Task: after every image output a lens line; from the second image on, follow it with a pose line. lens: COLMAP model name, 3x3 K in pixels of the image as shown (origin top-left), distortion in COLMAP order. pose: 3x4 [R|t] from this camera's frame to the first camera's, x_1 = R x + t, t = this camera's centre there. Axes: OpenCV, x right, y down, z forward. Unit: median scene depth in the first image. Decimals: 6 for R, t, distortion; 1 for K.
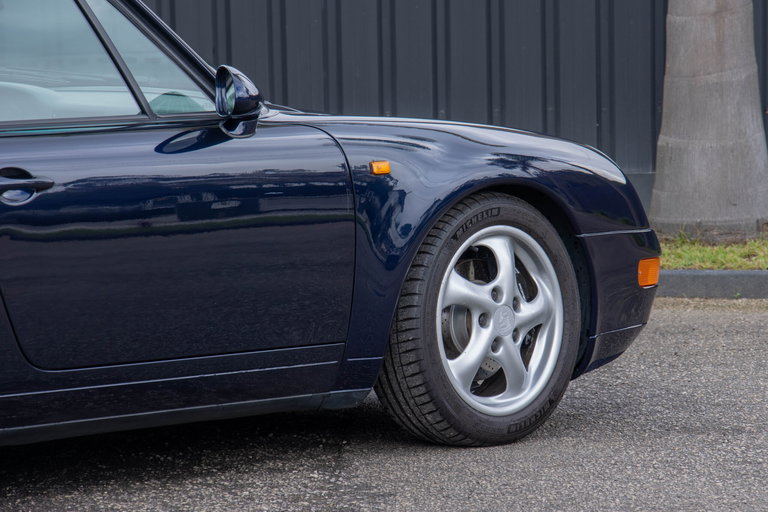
lens RADIAL K [[4251.6, 0, 381.7], [0, 4251.6, 254.8], [0, 0, 1]] dist [1.499802, 0.000000]
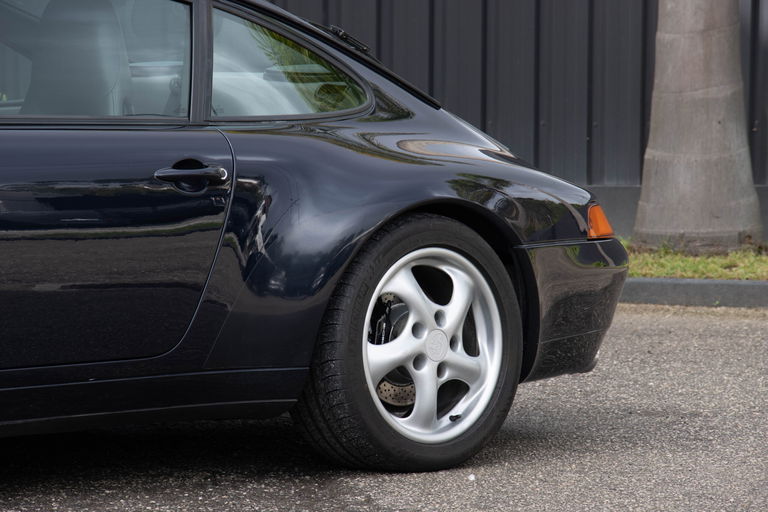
lens RADIAL K [[4767.2, 0, 384.9], [0, 4767.2, 257.2], [0, 0, 1]] dist [2.108144, 0.000000]
pose [[0.999818, 0.018633, -0.004081, 0.007491], [-0.018681, 0.999751, -0.012230, 0.013857], [0.003852, 0.012304, 0.999917, -0.158409]]
